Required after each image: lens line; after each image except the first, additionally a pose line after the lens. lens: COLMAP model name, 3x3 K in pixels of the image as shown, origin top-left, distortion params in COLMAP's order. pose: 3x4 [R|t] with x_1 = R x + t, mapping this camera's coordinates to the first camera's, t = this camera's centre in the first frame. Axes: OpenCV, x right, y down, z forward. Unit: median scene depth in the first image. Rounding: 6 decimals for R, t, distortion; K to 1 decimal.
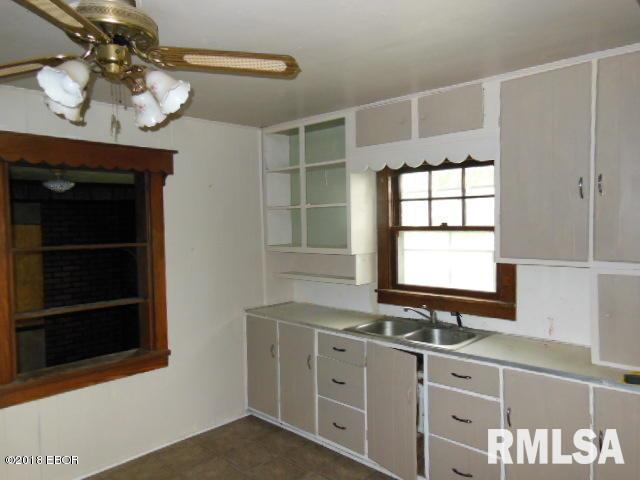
lens RADIAL K [[467.8, 0, 335.9], [0, 467.8, 241.4], [0, 0, 1]] dist [-0.004949, 0.001301]
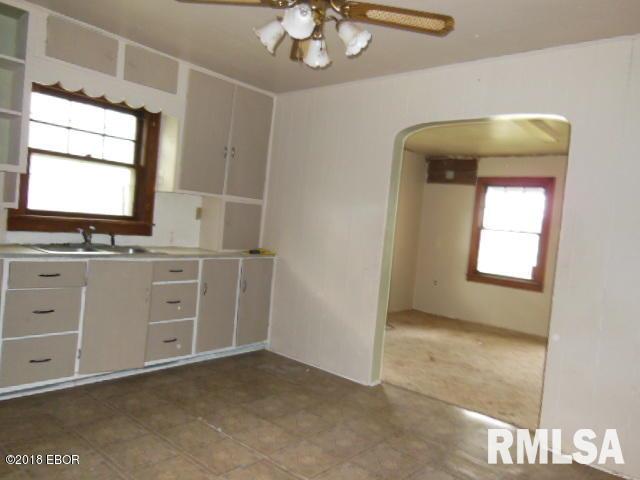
lens RADIAL K [[473.8, 0, 320.0], [0, 473.8, 240.0], [0, 0, 1]] dist [0.008836, 0.036693]
pose [[-0.027363, -0.029087, 0.999202, -0.968067], [-0.047780, 0.998472, 0.027757, 0.112161], [-0.998483, -0.046982, -0.028711, 0.511139]]
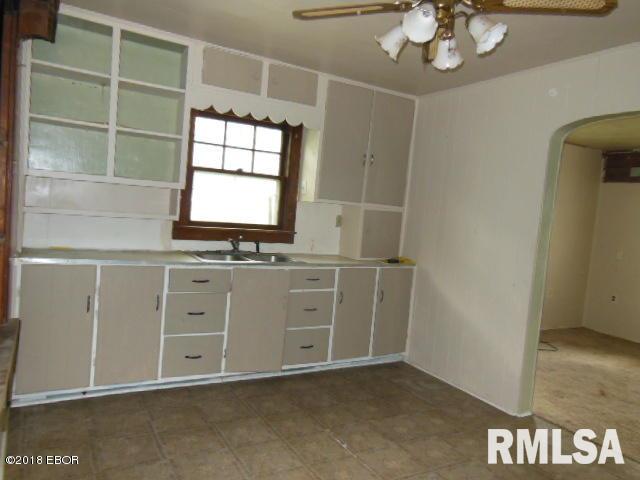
lens RADIAL K [[473.8, 0, 320.0], [0, 473.8, 240.0], [0, 0, 1]] dist [0.008836, 0.036693]
pose [[0.300206, -0.031110, 0.953367, -0.921909], [-0.048815, 0.997657, 0.047926, 0.079773], [-0.952624, -0.060926, 0.297984, 0.459692]]
